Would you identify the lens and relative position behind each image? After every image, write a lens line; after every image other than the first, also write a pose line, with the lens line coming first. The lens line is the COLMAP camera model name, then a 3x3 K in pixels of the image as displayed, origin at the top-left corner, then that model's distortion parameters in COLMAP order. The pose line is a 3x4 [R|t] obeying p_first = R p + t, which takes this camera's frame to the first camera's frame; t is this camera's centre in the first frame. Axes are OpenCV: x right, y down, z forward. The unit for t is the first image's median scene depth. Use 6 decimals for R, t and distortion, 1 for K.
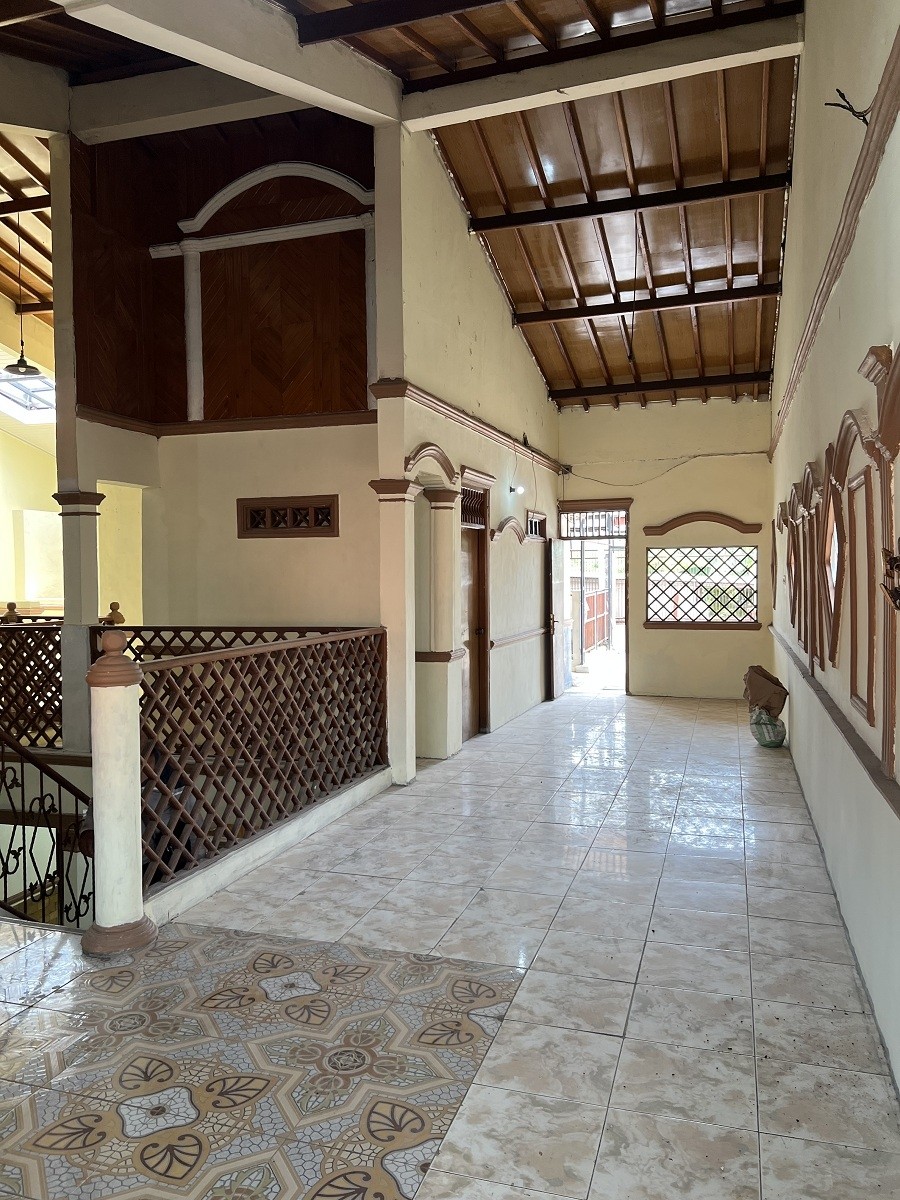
lens RADIAL K [[917.6, 0, 450.0], [0, 917.6, 600.0], [0, 0, 1]] dist [0.072936, -0.087521]
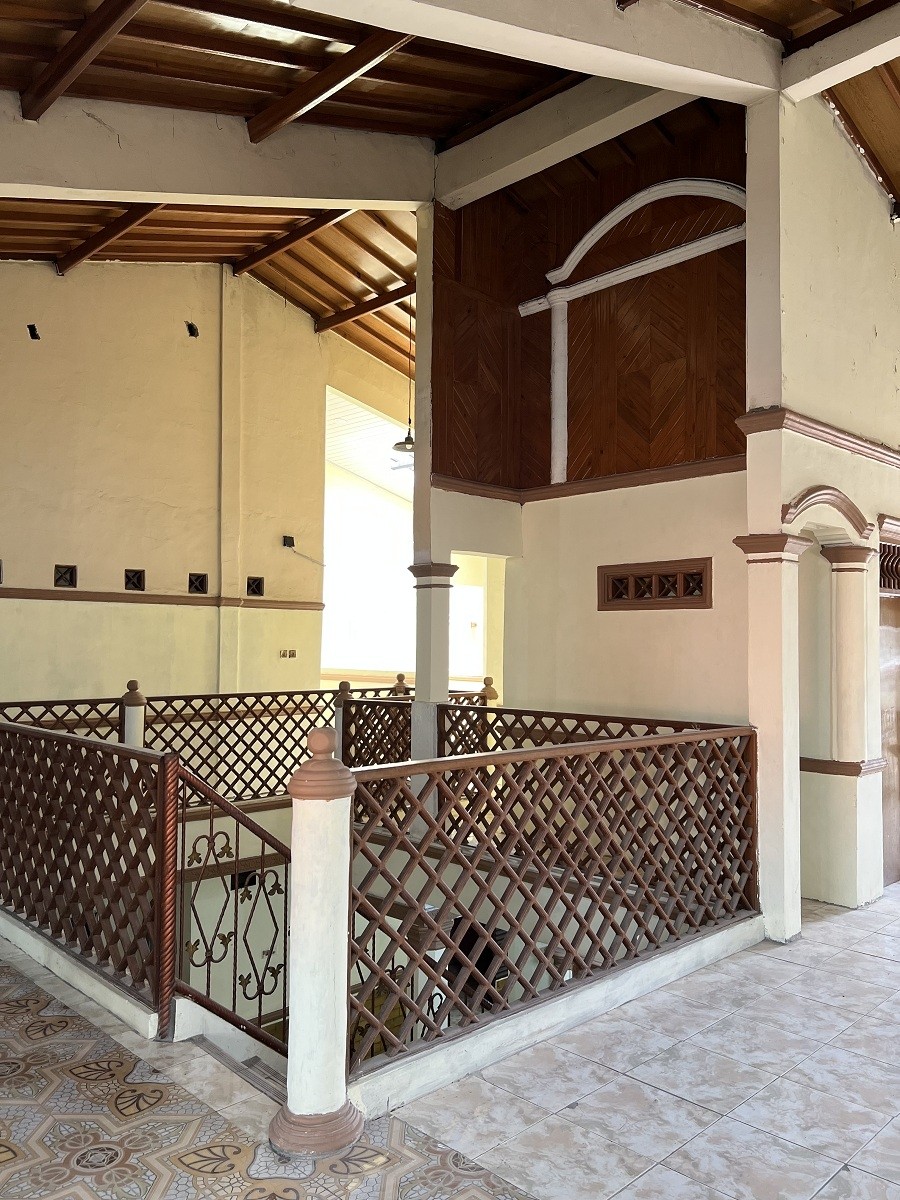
lens RADIAL K [[917.6, 0, 450.0], [0, 917.6, 600.0], [0, 0, 1]] dist [0.072936, -0.087521]
pose [[0.885555, -0.007935, -0.464466, 0.058943], [-0.027608, 0.997188, -0.069673, -0.013642], [0.463713, 0.074523, 0.882846, 0.179340]]
